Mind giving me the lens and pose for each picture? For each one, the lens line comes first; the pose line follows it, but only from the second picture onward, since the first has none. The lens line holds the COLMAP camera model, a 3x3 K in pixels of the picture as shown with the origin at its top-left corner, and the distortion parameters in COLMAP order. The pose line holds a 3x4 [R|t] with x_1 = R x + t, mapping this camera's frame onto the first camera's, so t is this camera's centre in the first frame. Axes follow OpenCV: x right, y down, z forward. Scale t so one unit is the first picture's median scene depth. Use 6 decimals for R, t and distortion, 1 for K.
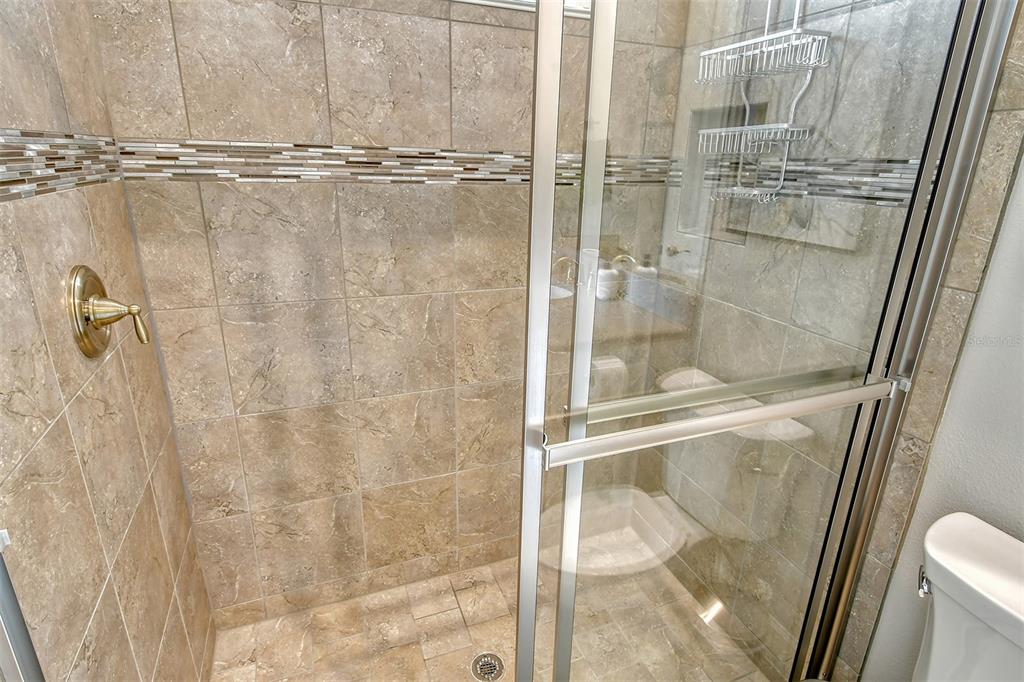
lens RADIAL K [[539.2, 0, 514.2], [0, 539.2, 342.9], [0, 0, 1]] dist [0.016097, -0.002641]
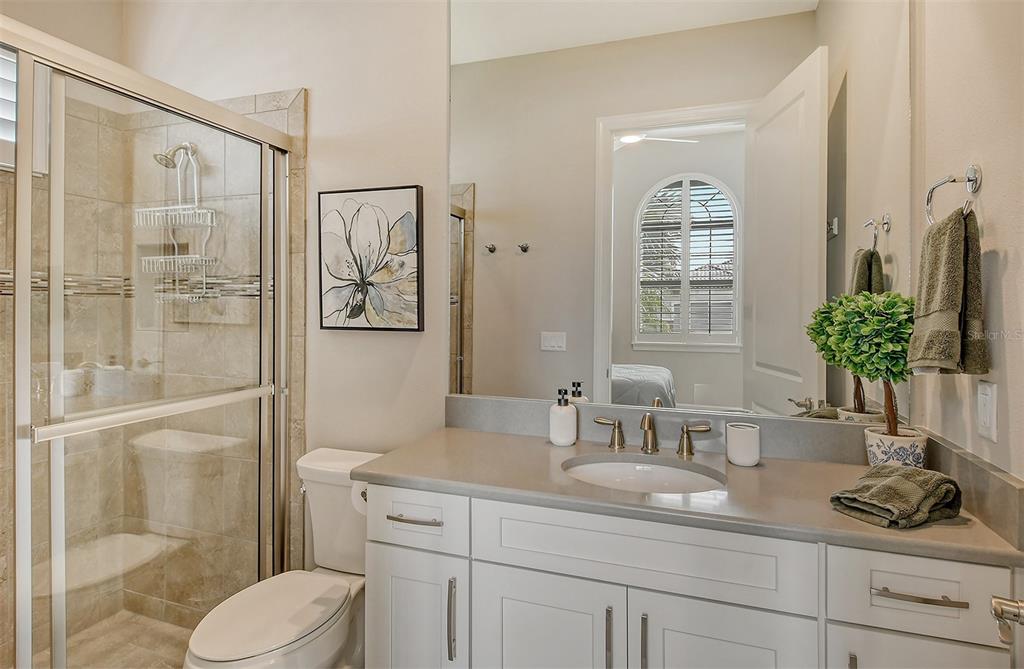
lens RADIAL K [[547.6, 0, 522.0], [0, 547.6, 307.7], [0, 0, 1]] dist [0.003254, -0.005083]
pose [[0.646378, -0.022655, 0.762681, -0.129356], [0.253175, 0.949299, -0.186369, 0.280533], [-0.719790, 0.313557, 0.619341, -0.631456]]
